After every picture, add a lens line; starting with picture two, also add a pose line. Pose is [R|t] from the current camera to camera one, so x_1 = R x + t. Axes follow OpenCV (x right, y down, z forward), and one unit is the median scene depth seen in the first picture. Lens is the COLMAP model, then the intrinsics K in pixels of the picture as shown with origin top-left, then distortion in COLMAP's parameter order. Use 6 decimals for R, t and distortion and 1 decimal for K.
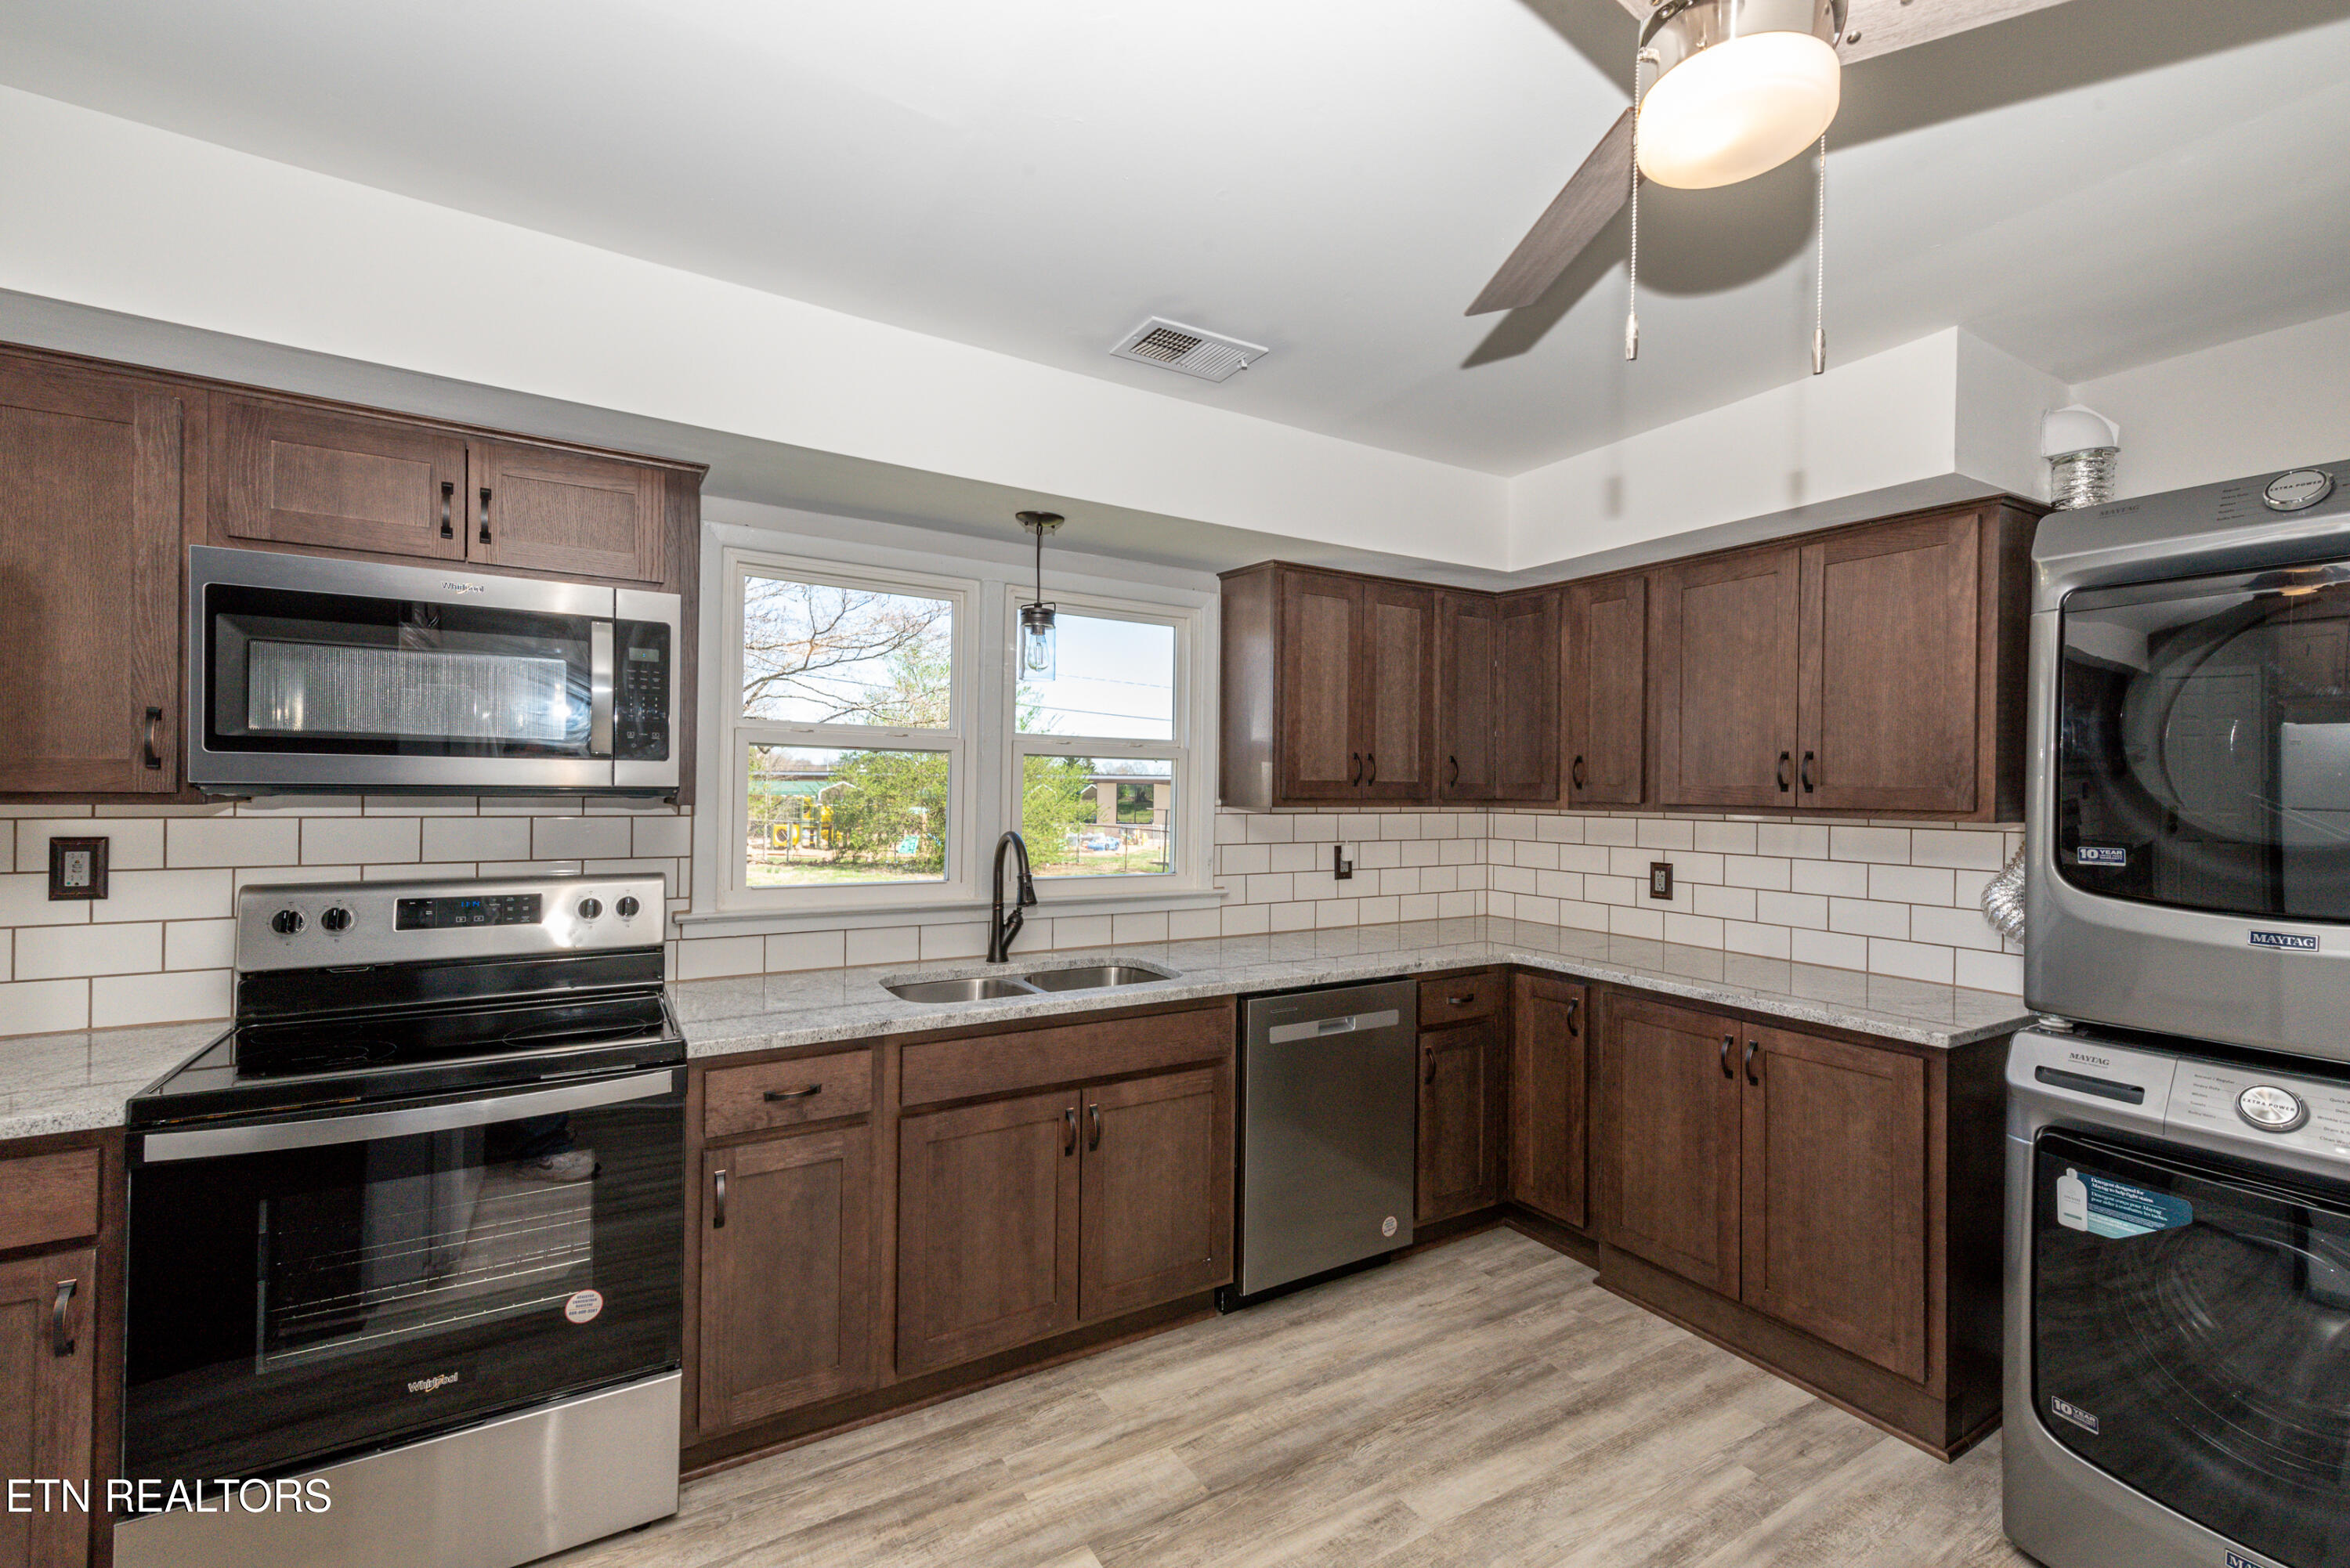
lens RADIAL K [[984.9, 0, 1168.2], [0, 984.9, 788.5], [0, 0, 1]] dist [0.013944, -0.000165]
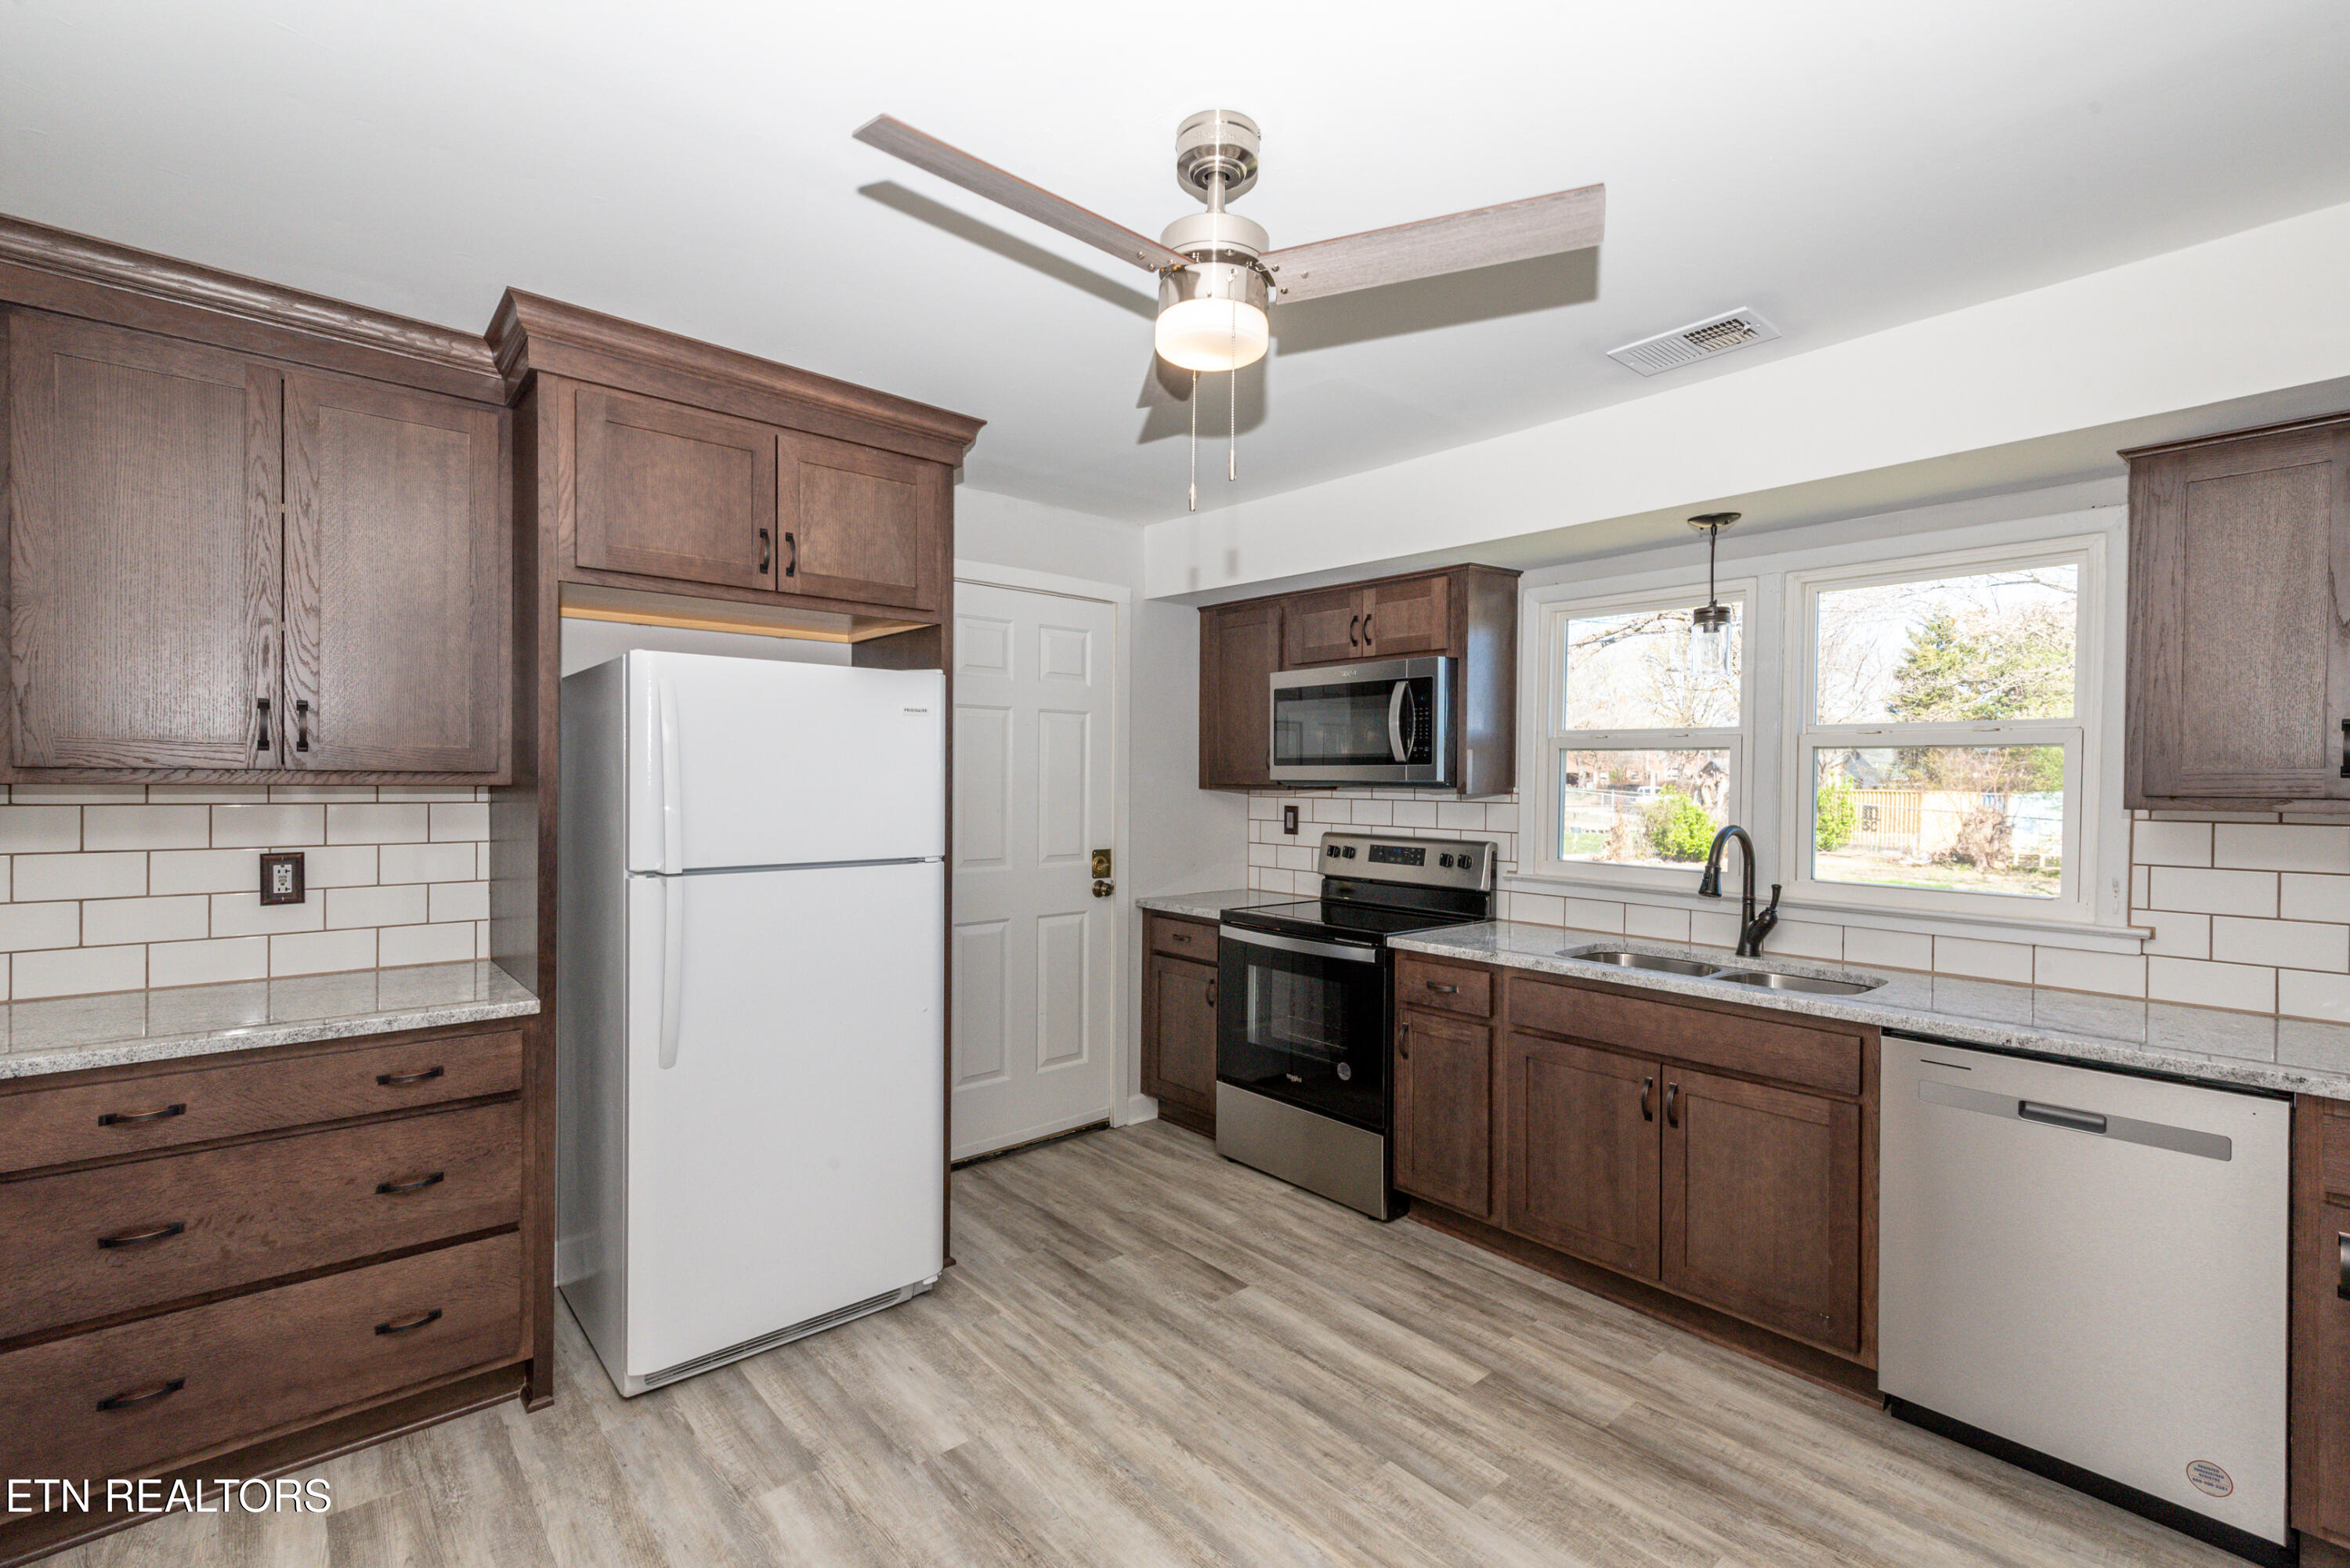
lens RADIAL K [[1026.4, 0, 1163.1], [0, 1026.4, 782.4], [0, 0, 1]] dist [0.001666, -0.000094]
pose [[0.171073, -0.005764, -0.985241, 0.910038], [-0.006793, 0.999952, -0.007030, 0.012392], [0.985235, 0.007896, 0.171026, 0.277151]]
